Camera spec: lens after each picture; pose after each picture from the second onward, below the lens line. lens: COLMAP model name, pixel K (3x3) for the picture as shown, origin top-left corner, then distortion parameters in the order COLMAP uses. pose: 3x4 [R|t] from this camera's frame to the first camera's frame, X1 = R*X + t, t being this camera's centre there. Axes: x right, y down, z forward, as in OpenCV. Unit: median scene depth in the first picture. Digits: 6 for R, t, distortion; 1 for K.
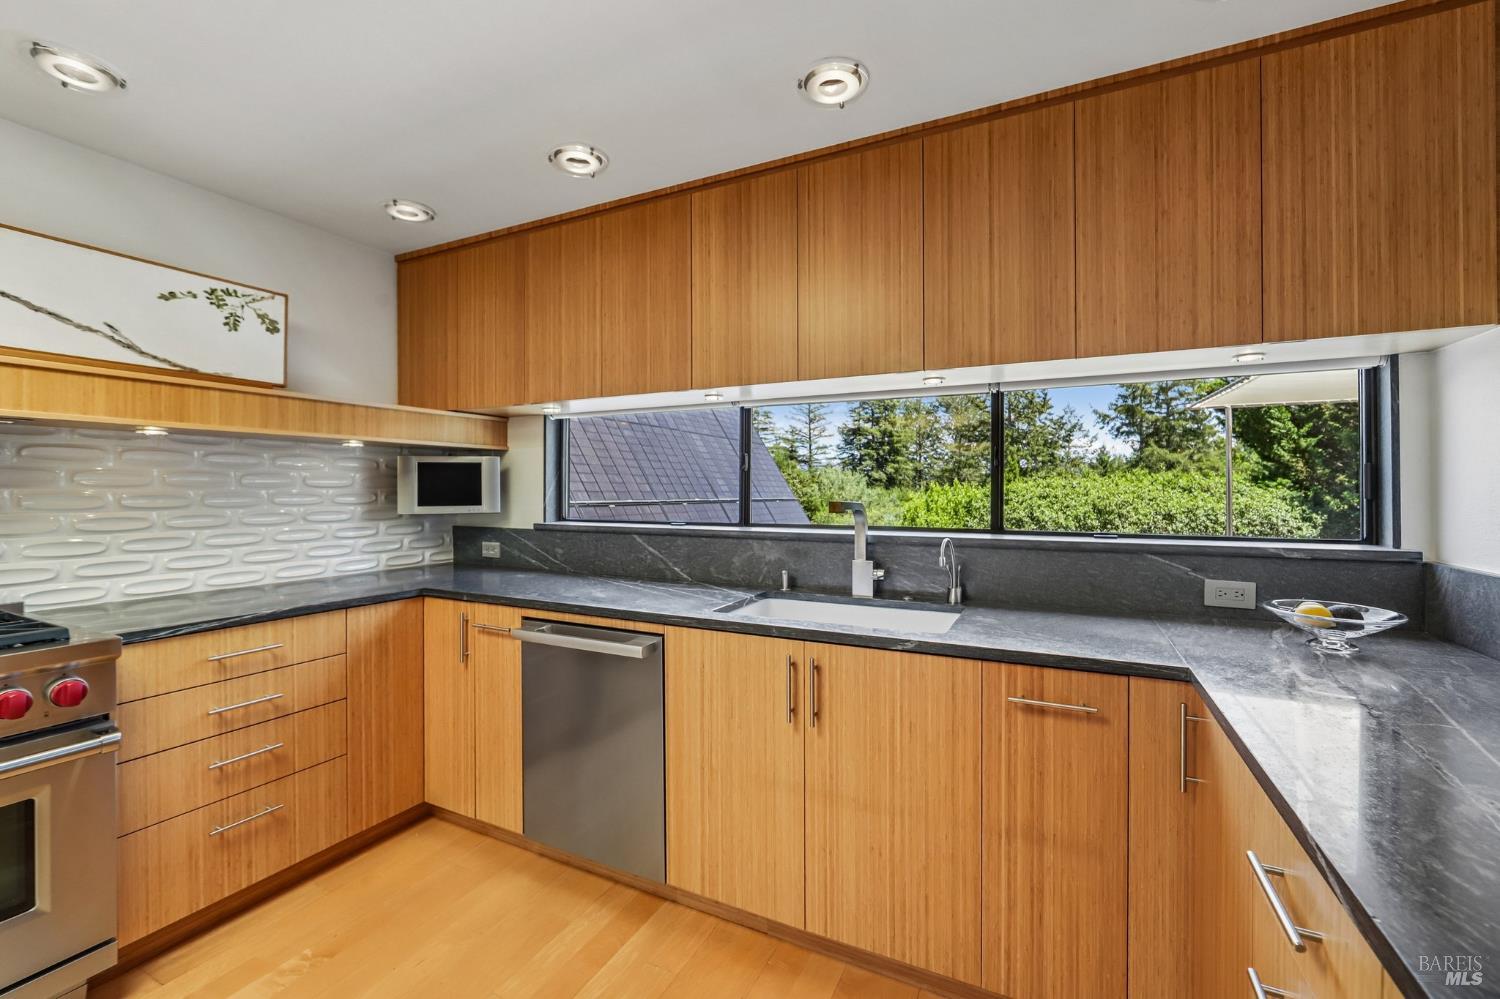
lens RADIAL K [[614.0, 0, 763.9], [0, 614.0, 489.3], [0, 0, 1]] dist [-0.007456, 0.000230]
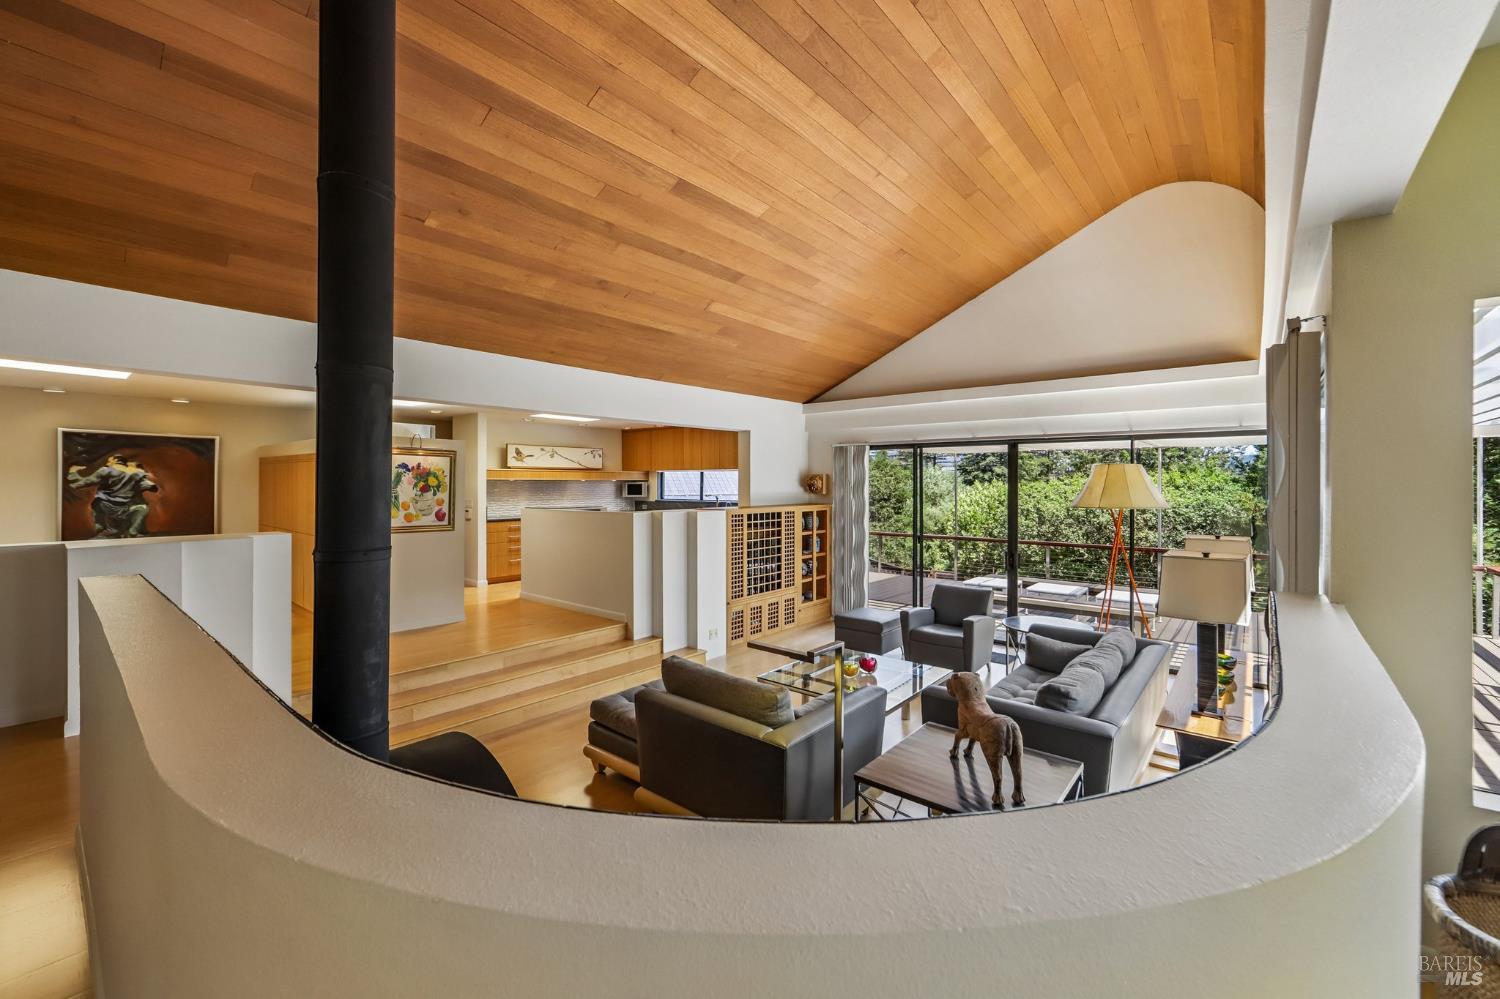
lens RADIAL K [[599.9, 0, 749.5], [0, 599.9, 486.1], [0, 0, 1]] dist [-0.008354, -0.000144]
pose [[0.966000, 0.001000, -0.258539, 1.398503], [-0.000086, 0.999994, 0.003548, -0.054824], [0.258541, -0.003405, 0.965994, -2.951894]]
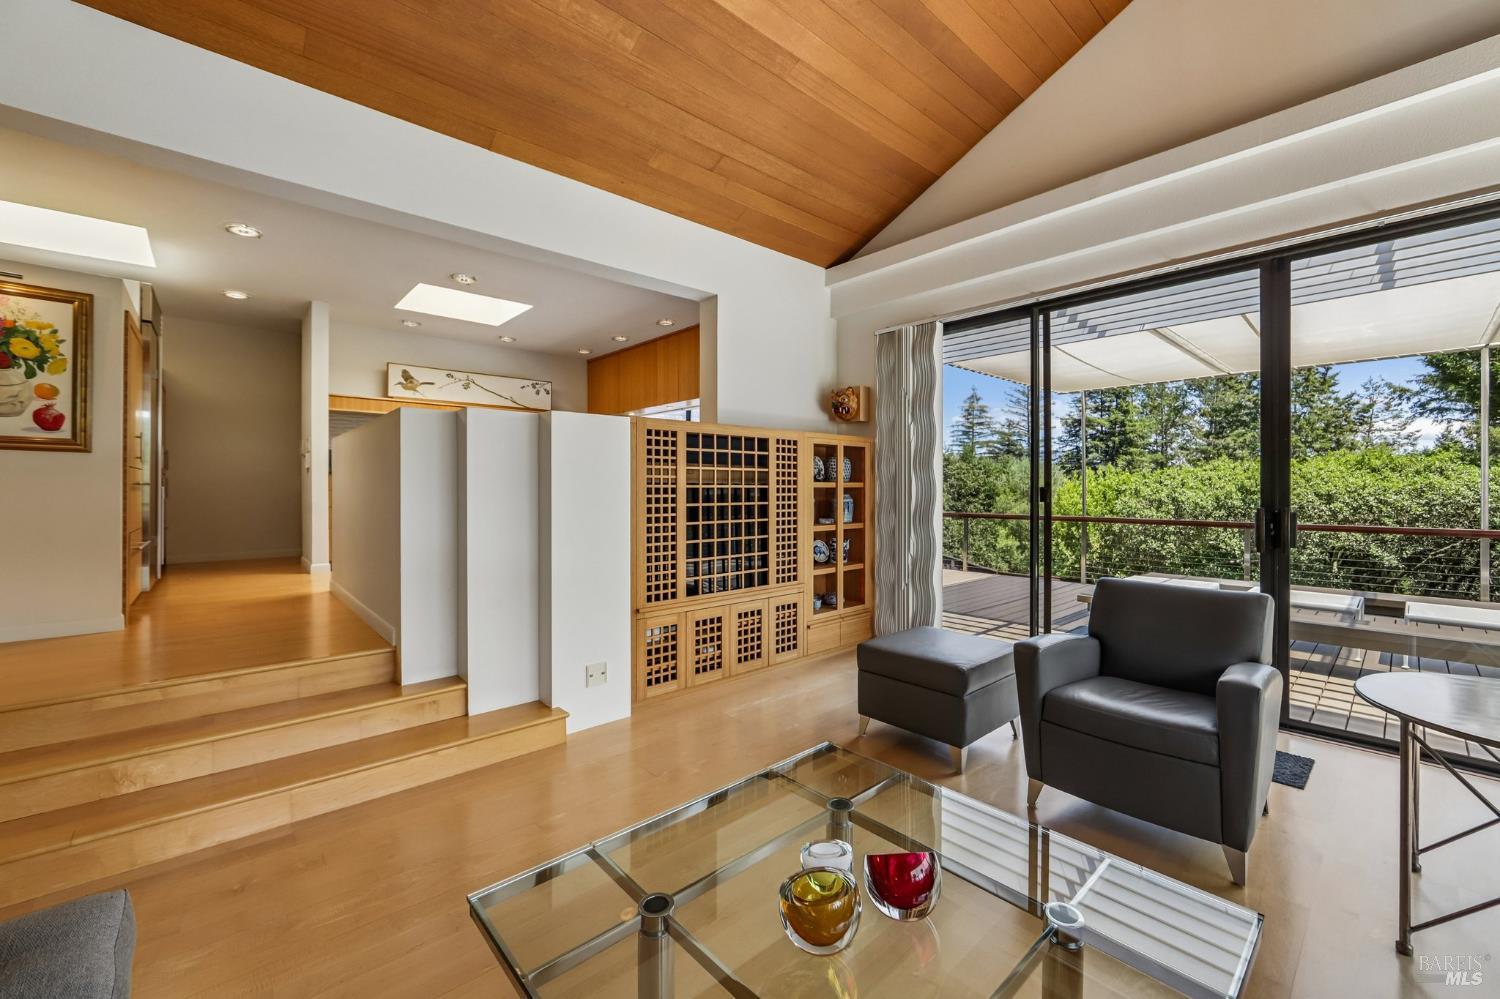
lens RADIAL K [[599.9, 0, 749.5], [0, 599.9, 486.1], [0, 0, 1]] dist [-0.008354, -0.000144]
pose [[0.923034, -0.000986, -0.384718, 1.334961], [-0.000121, 0.999996, -0.002854, 0.222288], [0.384719, 0.002681, 0.923030, -1.442280]]
